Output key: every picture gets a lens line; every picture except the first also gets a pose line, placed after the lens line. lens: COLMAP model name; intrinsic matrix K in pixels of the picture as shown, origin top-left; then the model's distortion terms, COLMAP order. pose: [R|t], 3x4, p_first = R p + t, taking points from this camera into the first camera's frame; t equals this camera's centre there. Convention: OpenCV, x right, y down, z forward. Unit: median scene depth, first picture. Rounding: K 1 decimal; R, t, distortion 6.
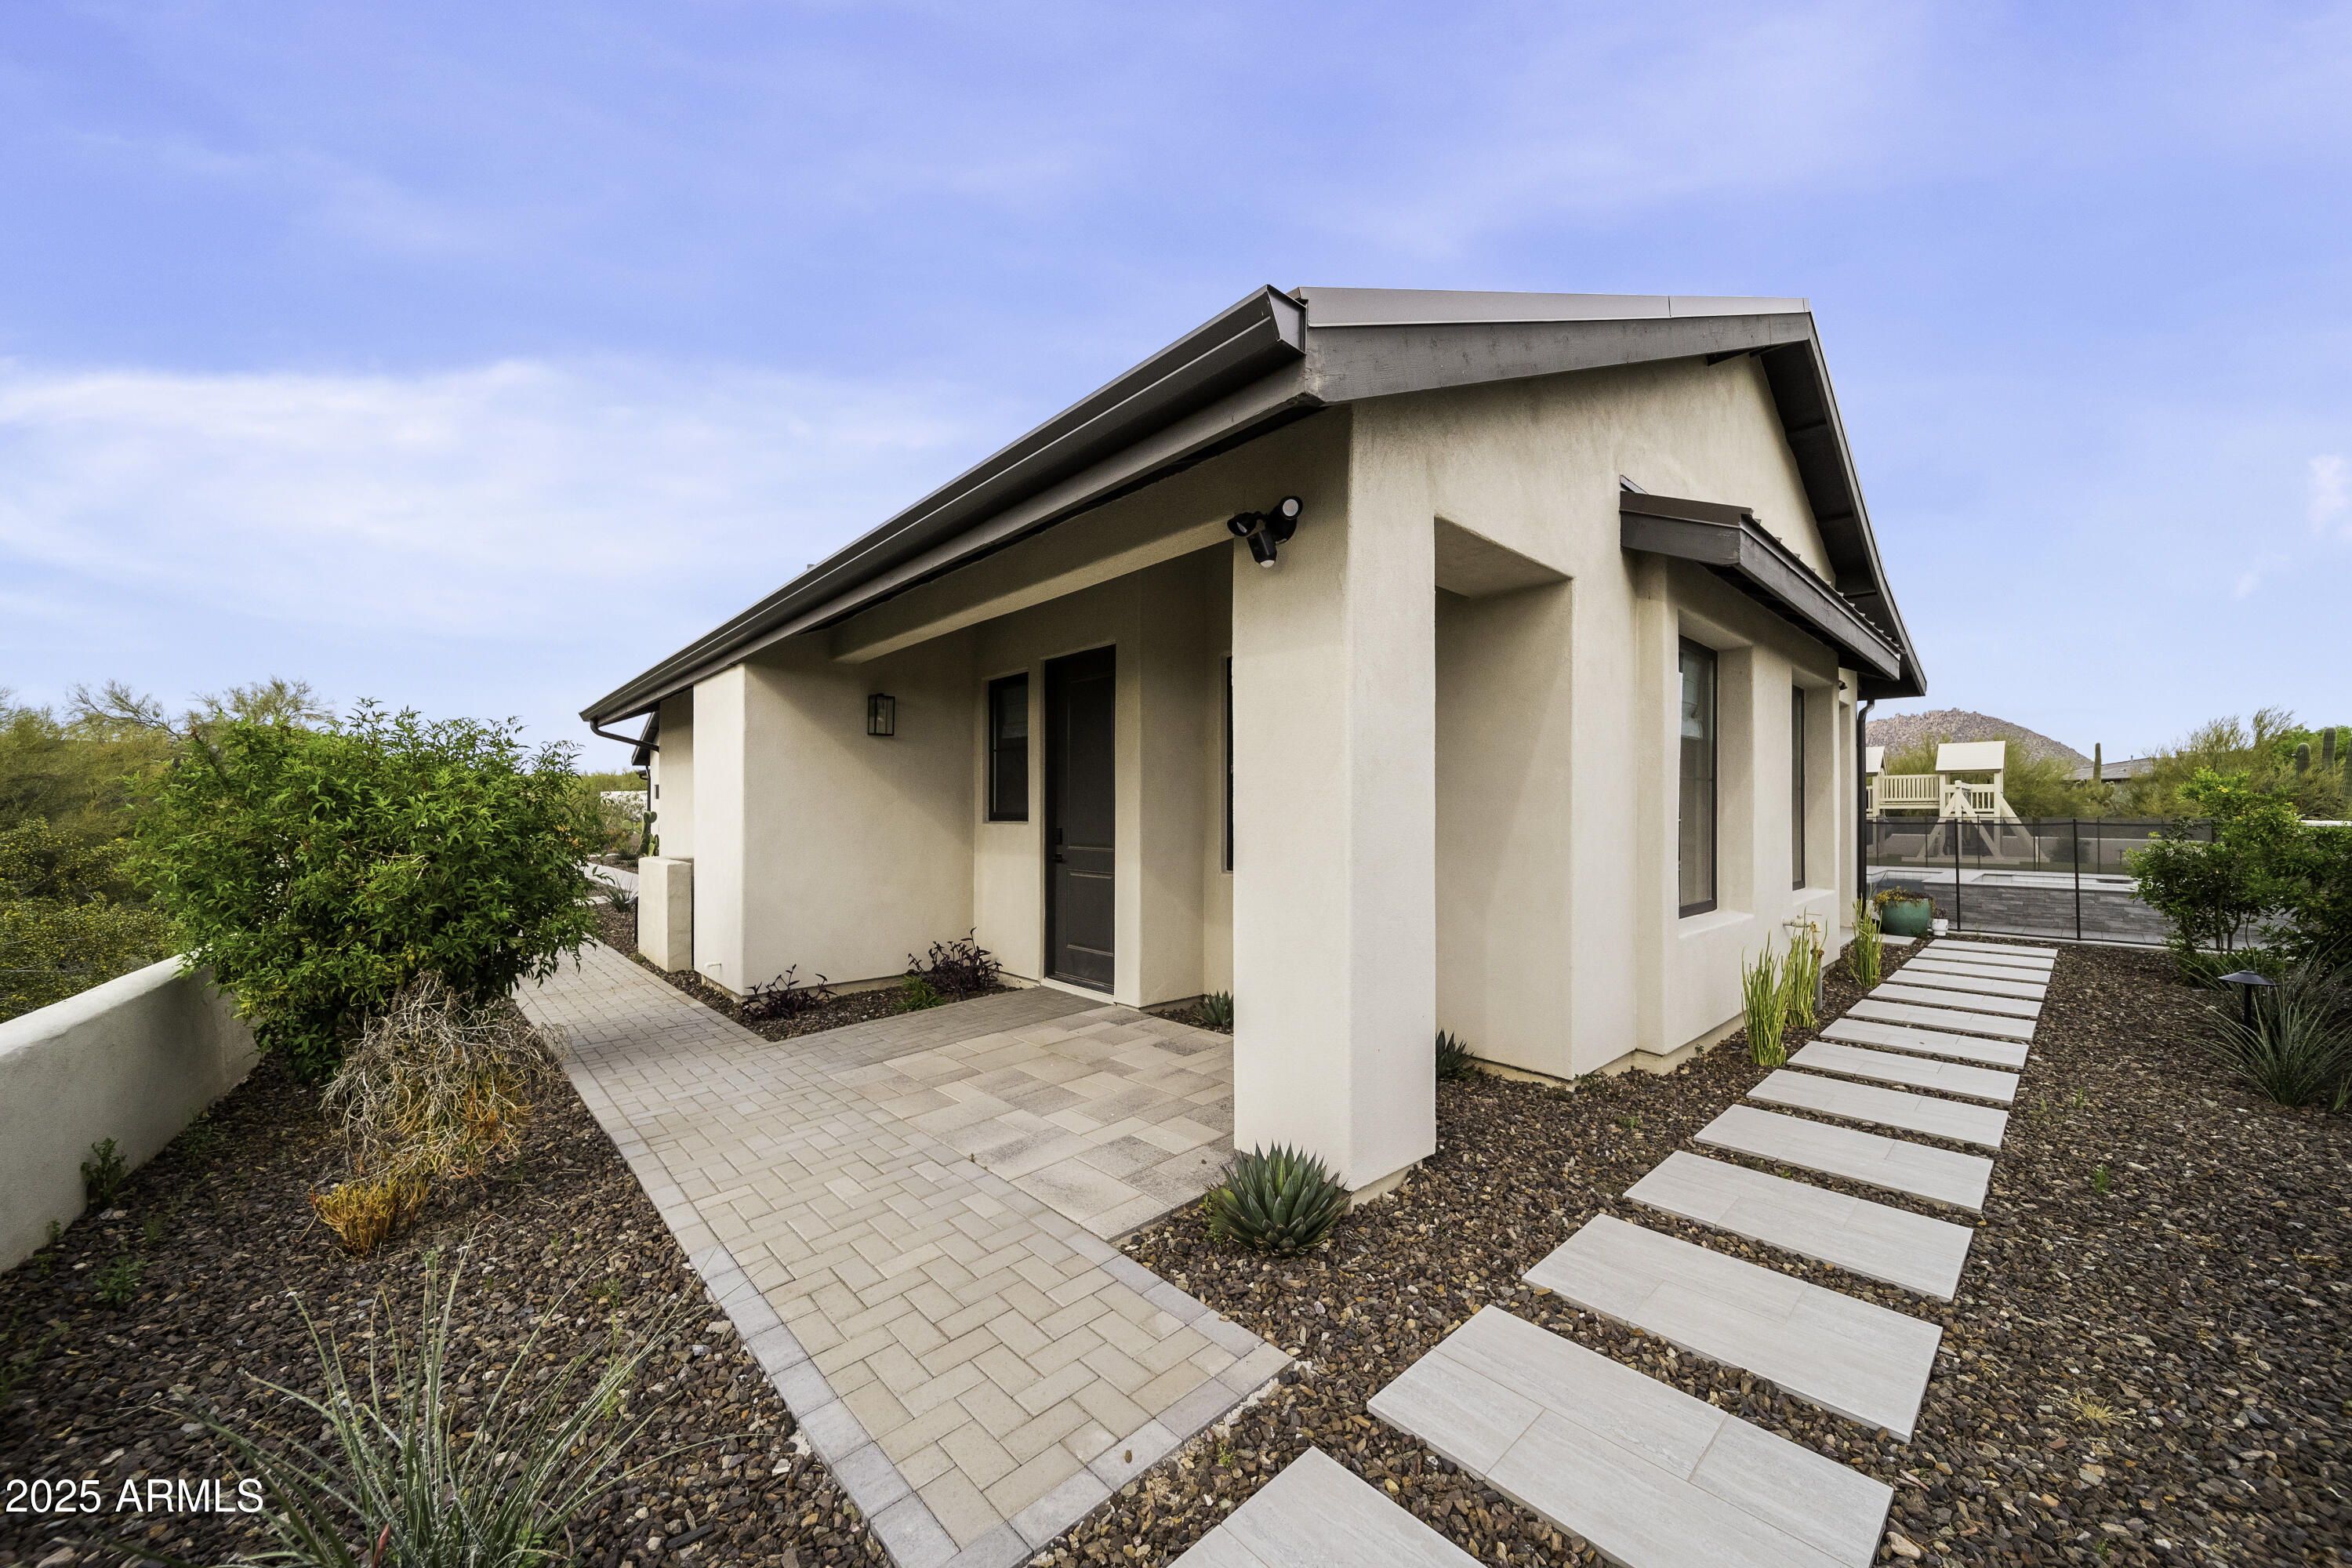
lens RADIAL K [[837.9, 0, 1178.5], [0, 837.9, 801.3], [0, 0, 1]] dist [-0.001531, -0.000177]
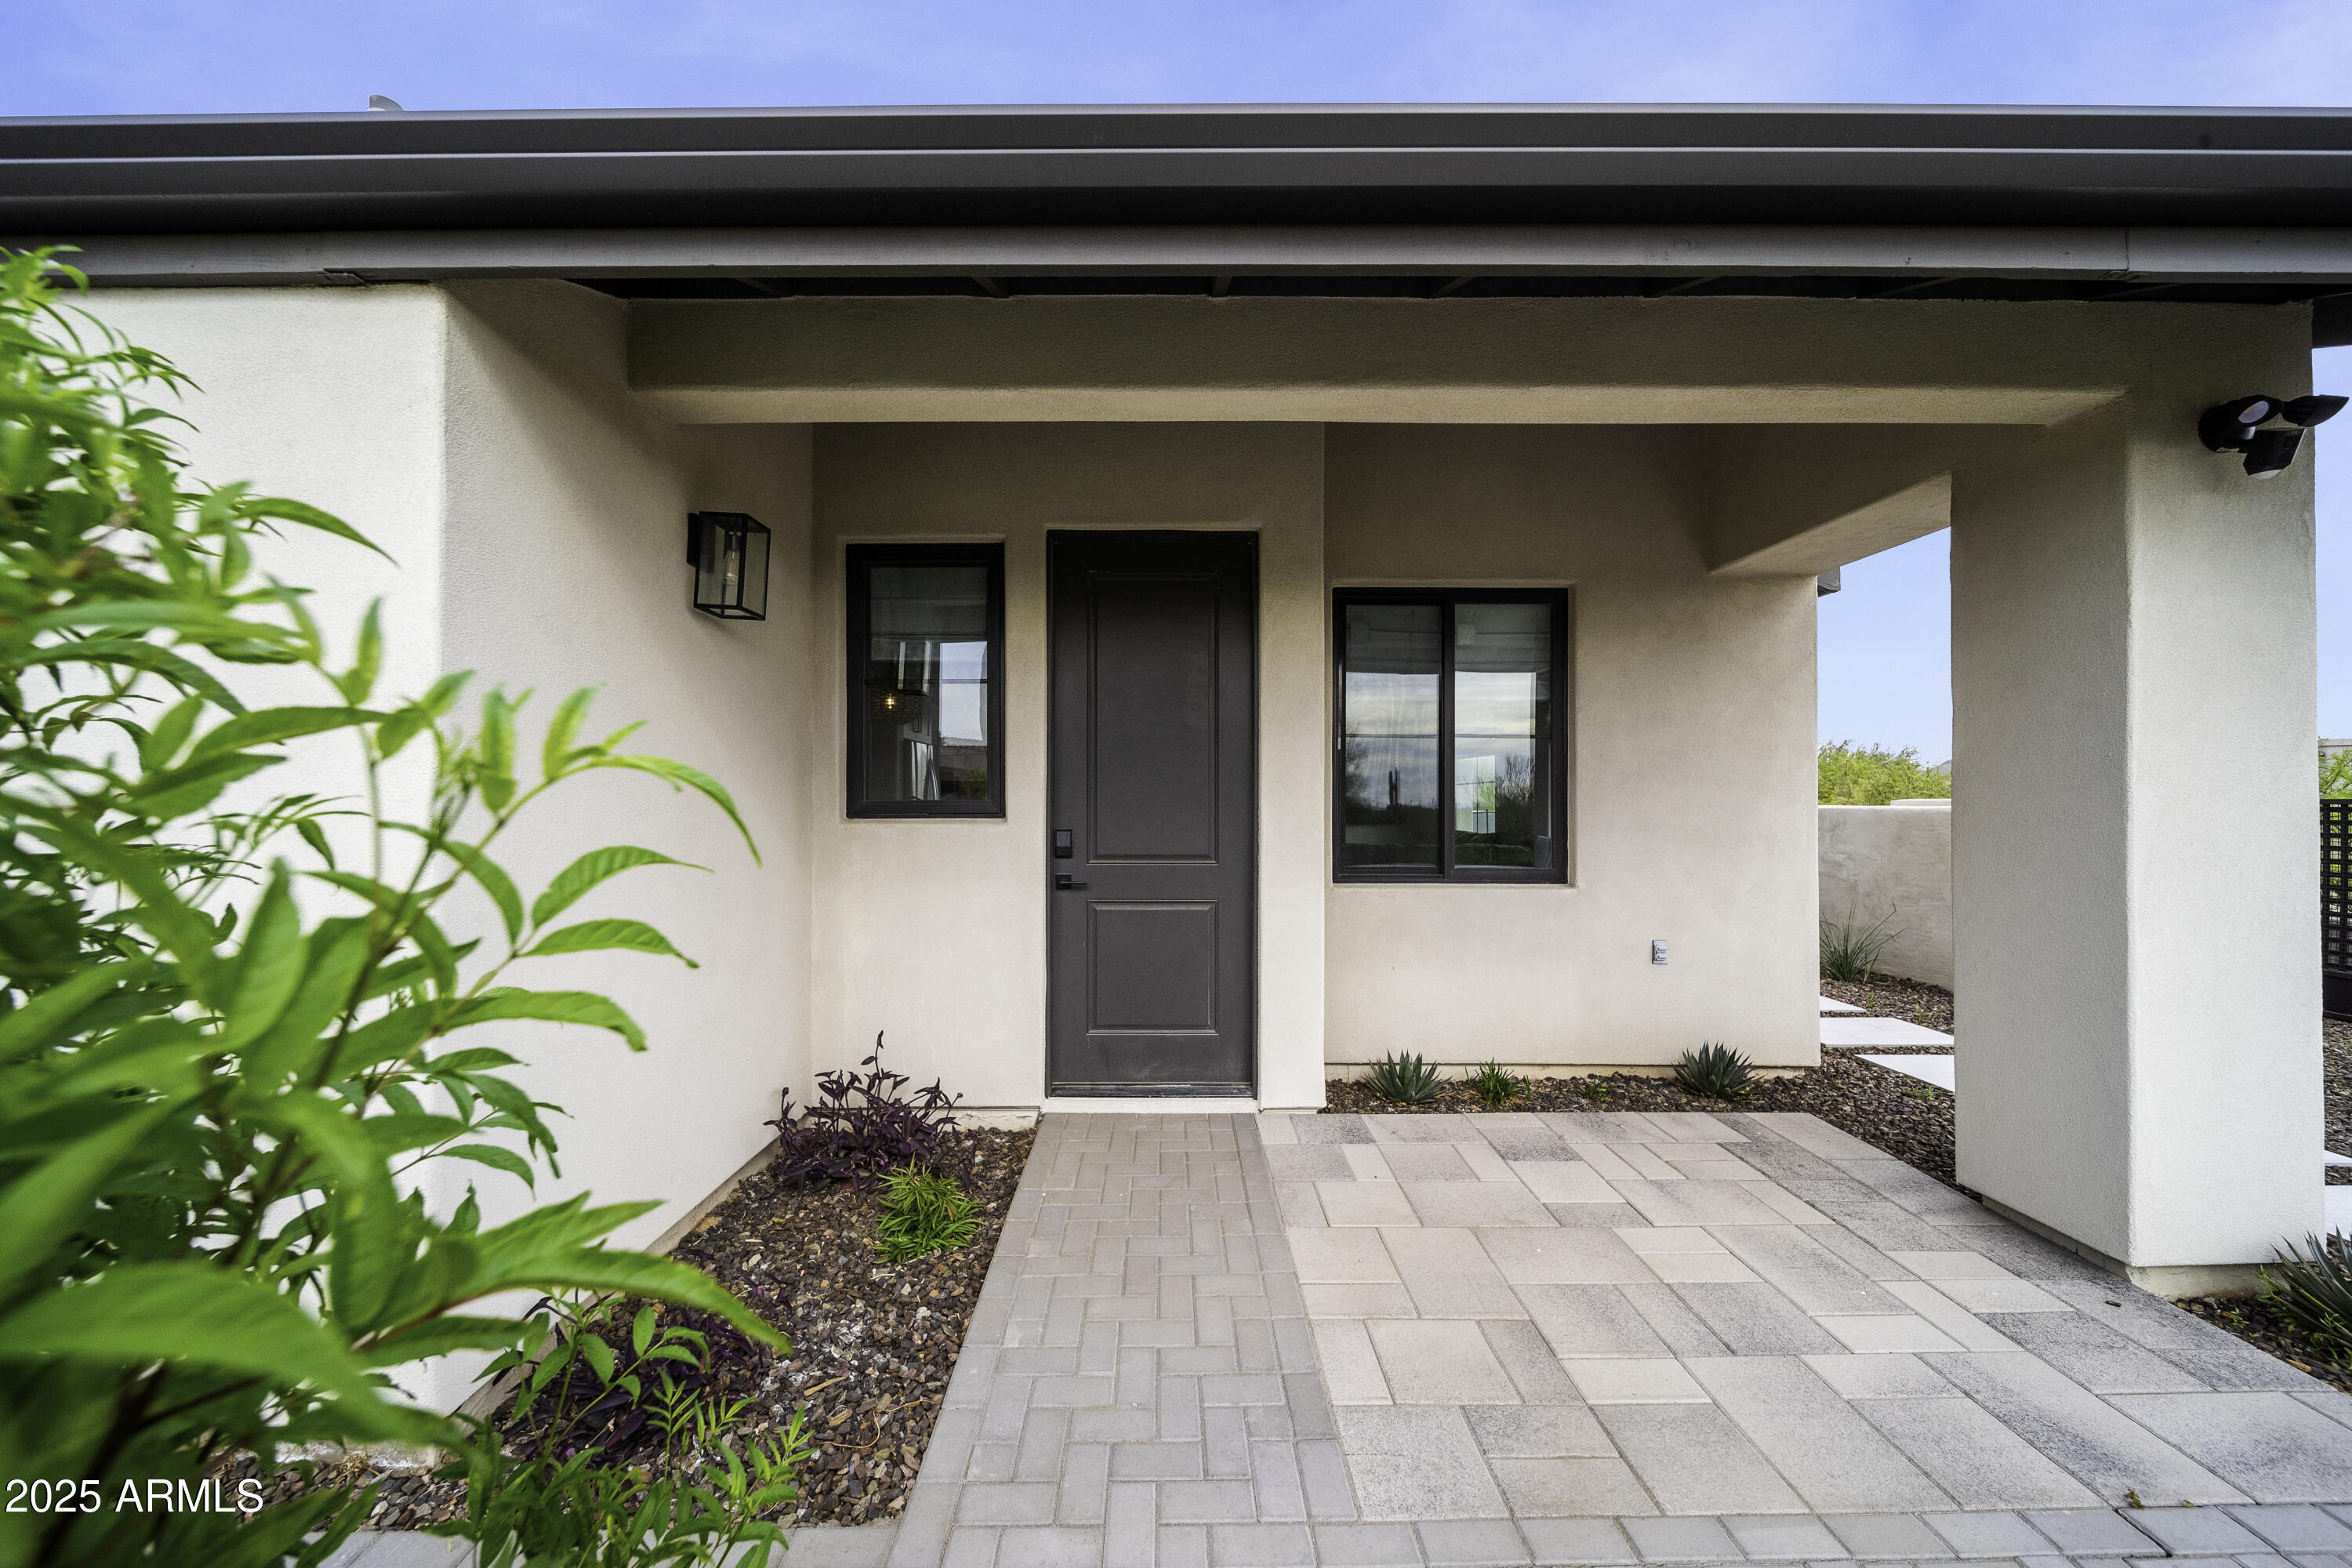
lens RADIAL K [[837.9, 0, 1175.0], [0, 837.9, 791.9], [0, 0, 1]] dist [-0.001531, -0.000177]
pose [[0.676661, 0.011145, 0.736210, -0.572635], [-0.014121, 0.999898, -0.002158, 0.007942], [-0.736159, -0.008936, 0.676749, 0.623472]]
